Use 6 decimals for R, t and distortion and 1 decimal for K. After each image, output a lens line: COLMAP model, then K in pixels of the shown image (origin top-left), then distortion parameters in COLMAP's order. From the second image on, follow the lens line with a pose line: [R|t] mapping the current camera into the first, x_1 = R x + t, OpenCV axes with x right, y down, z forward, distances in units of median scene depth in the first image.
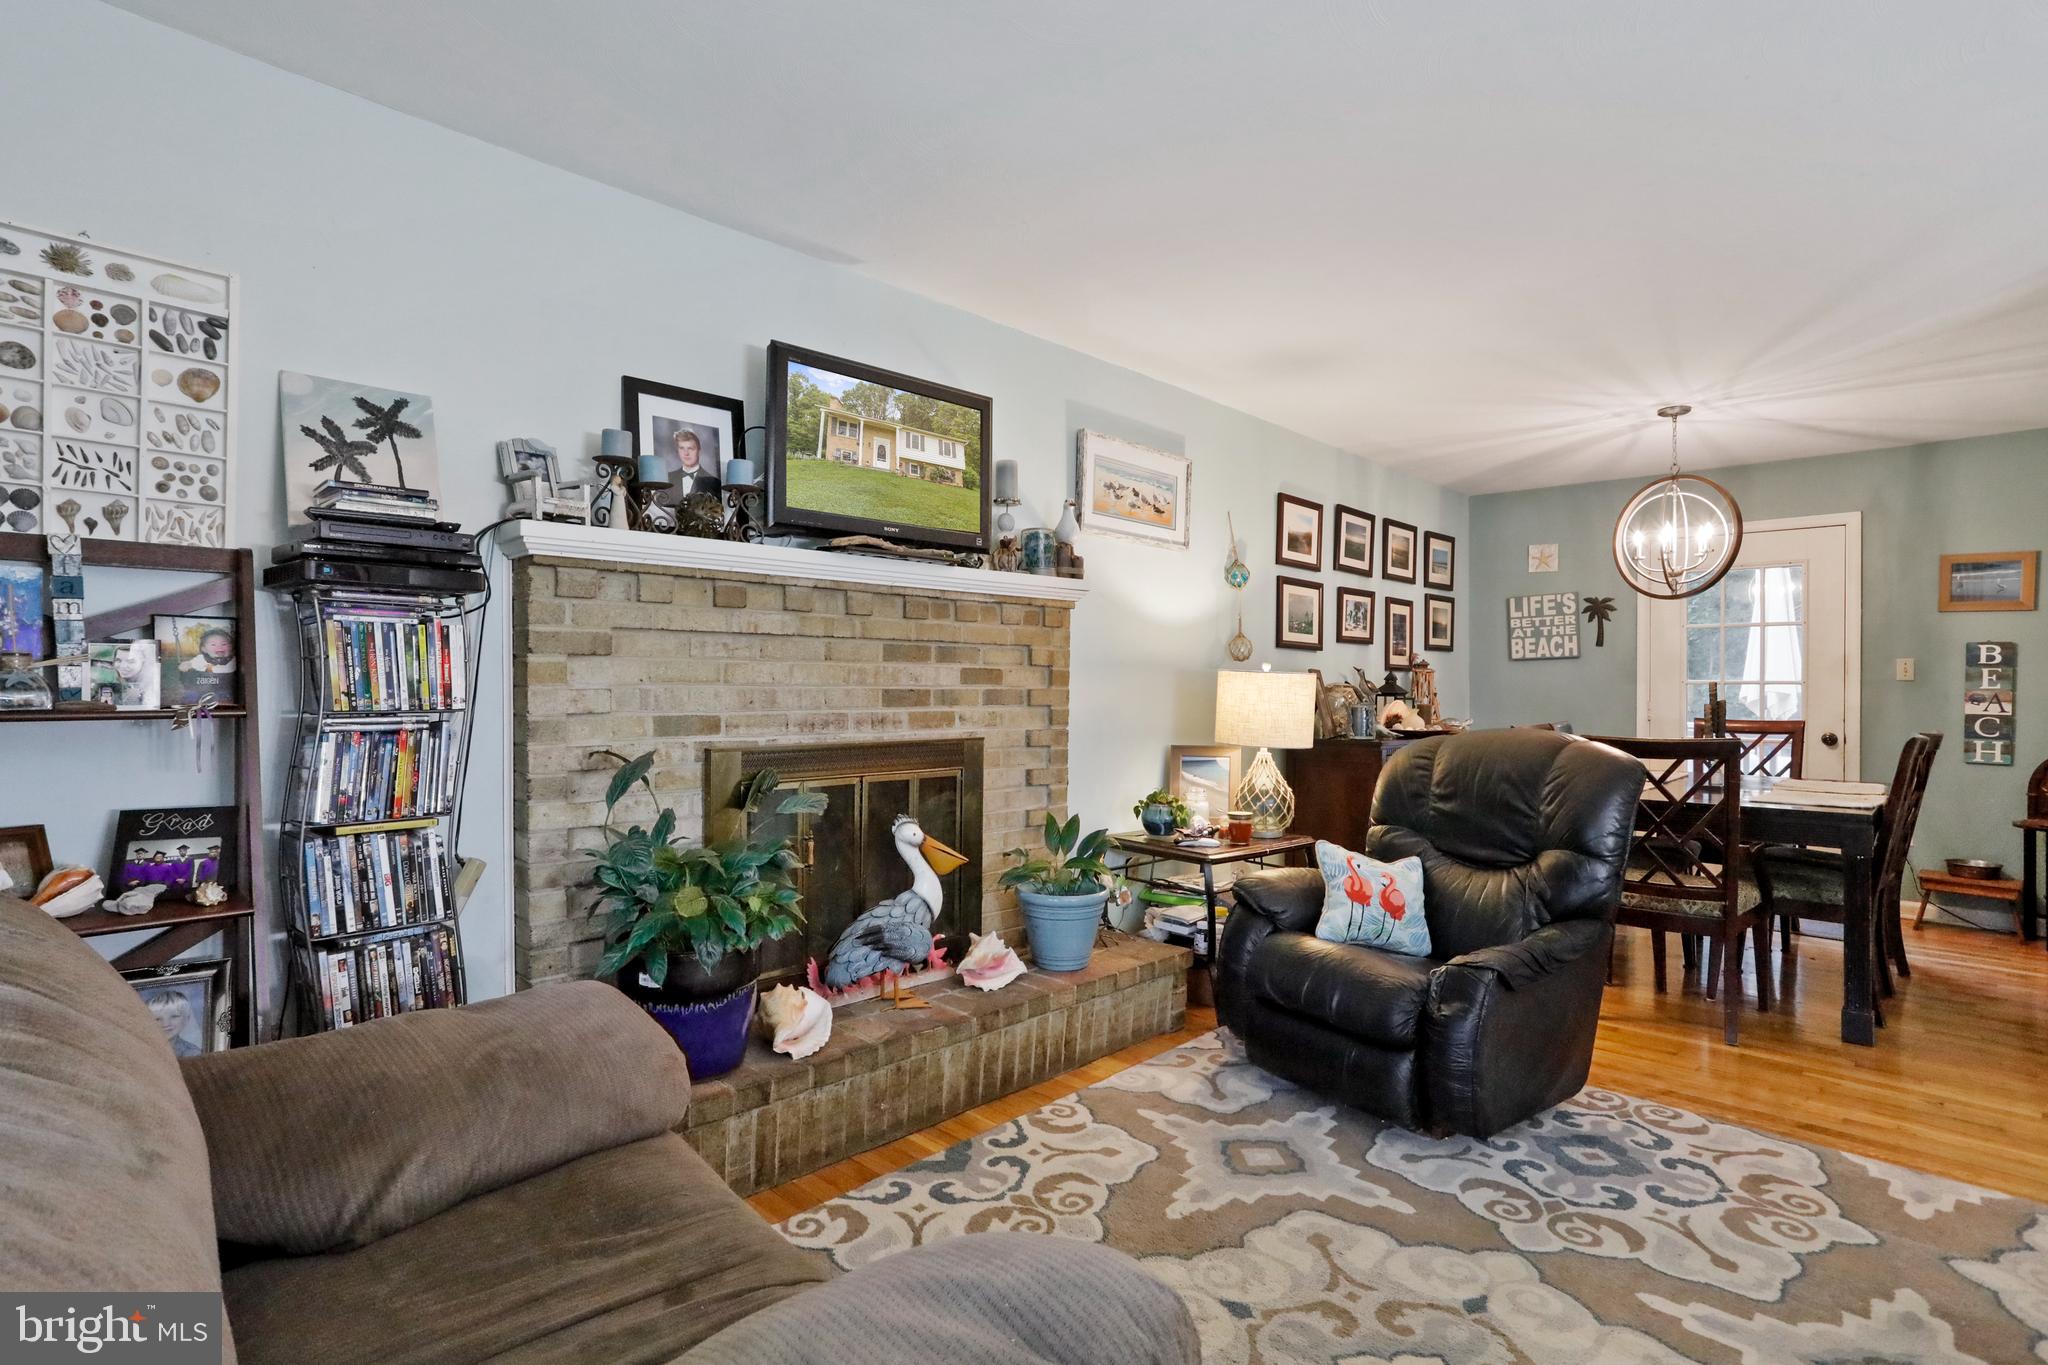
lens RADIAL K [[1026.2, 0, 1022.6], [0, 1026.2, 693.2], [0, 0, 1]] dist [-0.047220, 0.025115]
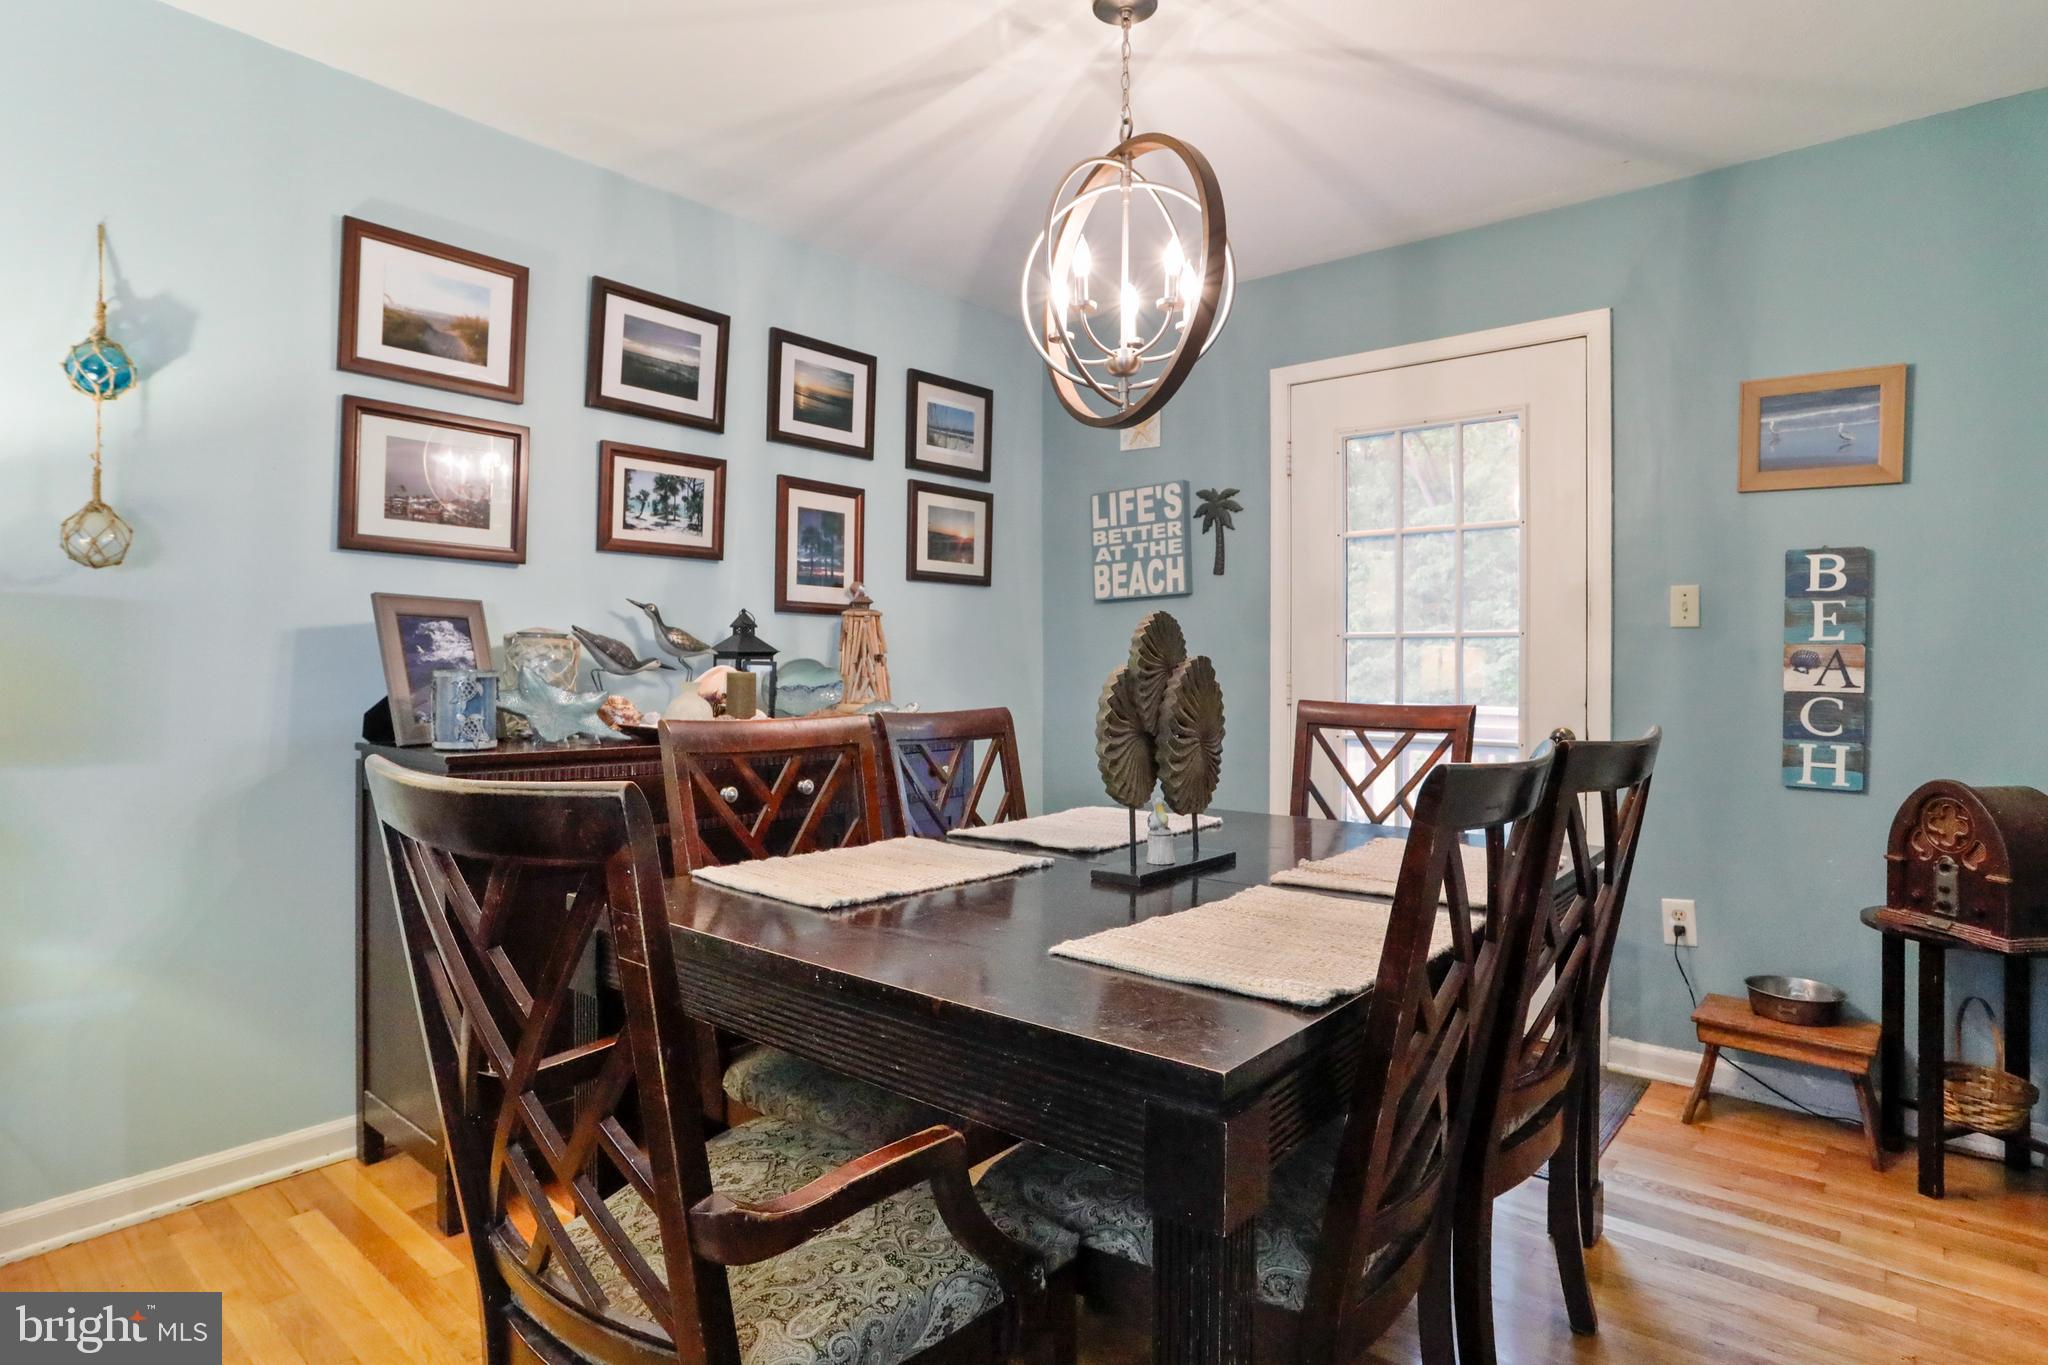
lens RADIAL K [[1103.7, 0, 1024.5], [0, 1103.7, 668.4], [0, 0, 1]] dist [-0.058445, 0.031060]
pose [[0.997707, 0.000415, 0.067683, 0.507139], [-0.000098, 0.999989, -0.004695, 0.011617], [-0.067685, 0.004678, 0.997696, 0.469808]]
